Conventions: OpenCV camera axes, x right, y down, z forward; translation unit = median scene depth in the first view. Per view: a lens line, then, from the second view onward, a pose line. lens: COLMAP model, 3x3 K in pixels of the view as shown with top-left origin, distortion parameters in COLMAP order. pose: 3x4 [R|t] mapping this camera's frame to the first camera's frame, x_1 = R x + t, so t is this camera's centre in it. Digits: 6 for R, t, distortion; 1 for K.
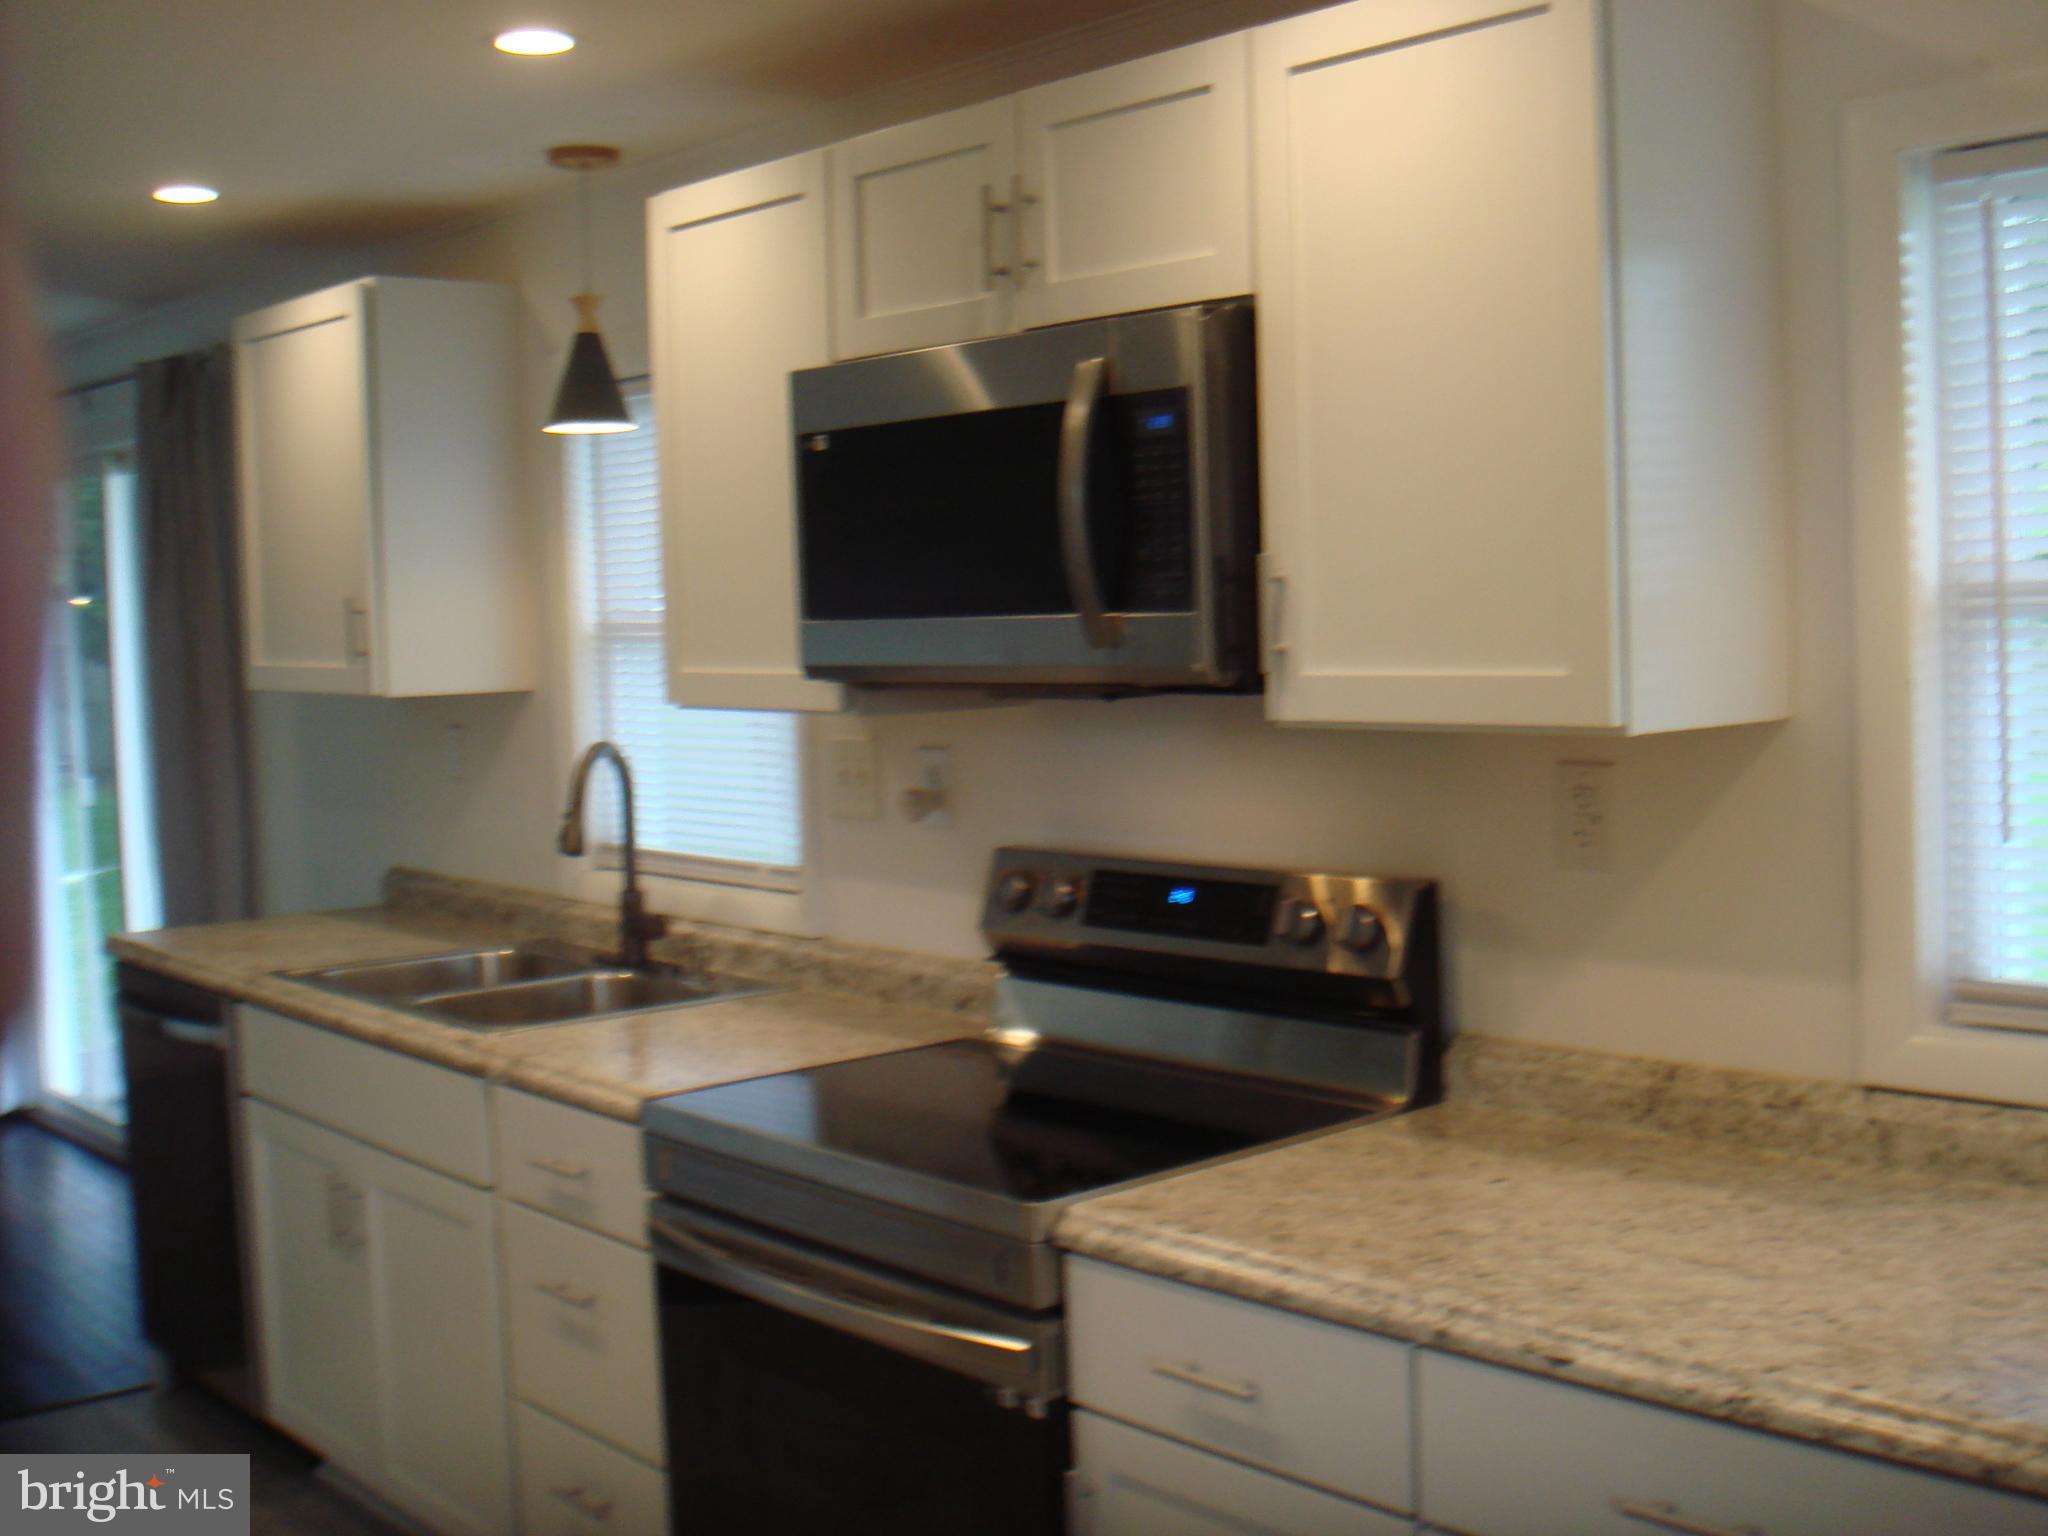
lens RADIAL K [[2427.5, 0, 1024.0], [0, 2427.5, 768.0], [0, 0, 1]] dist [-0.052065, -0.016019]
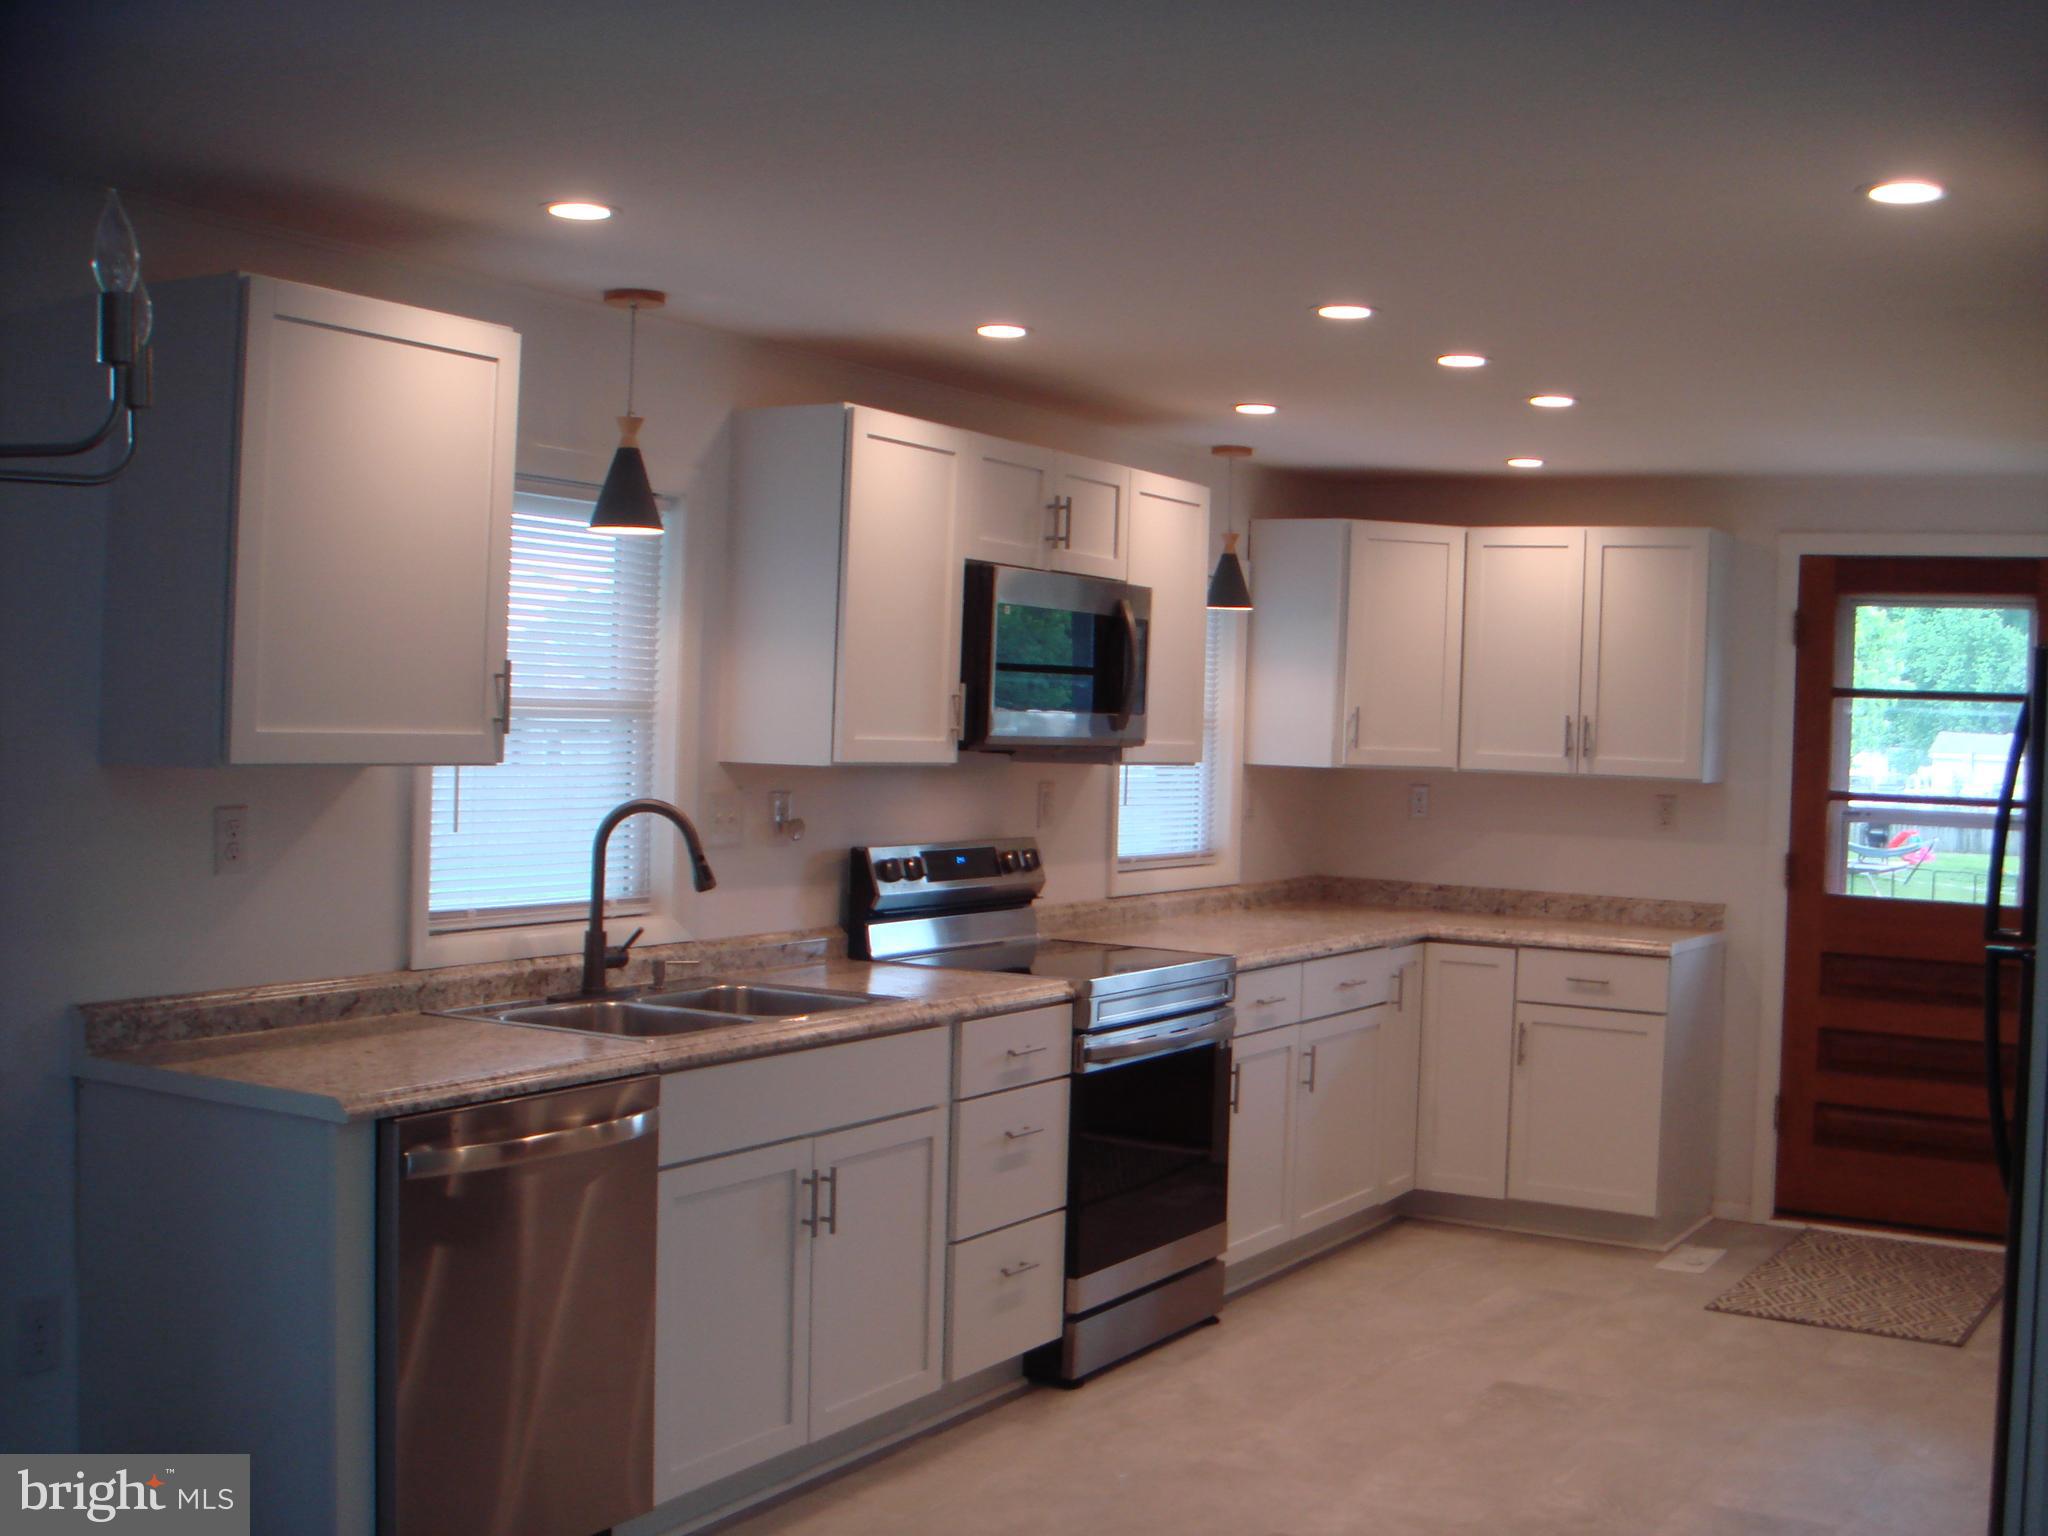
lens RADIAL K [[2427.5, 0, 1024.0], [0, 2427.5, 768.0], [0, 0, 1]] dist [-0.052065, -0.016019]
pose [[-0.357723, -0.004550, 0.933816, -1.304081], [0.041236, 0.998936, 0.020664, -0.042782], [-0.932917, 0.045899, -0.357155, 1.228936]]
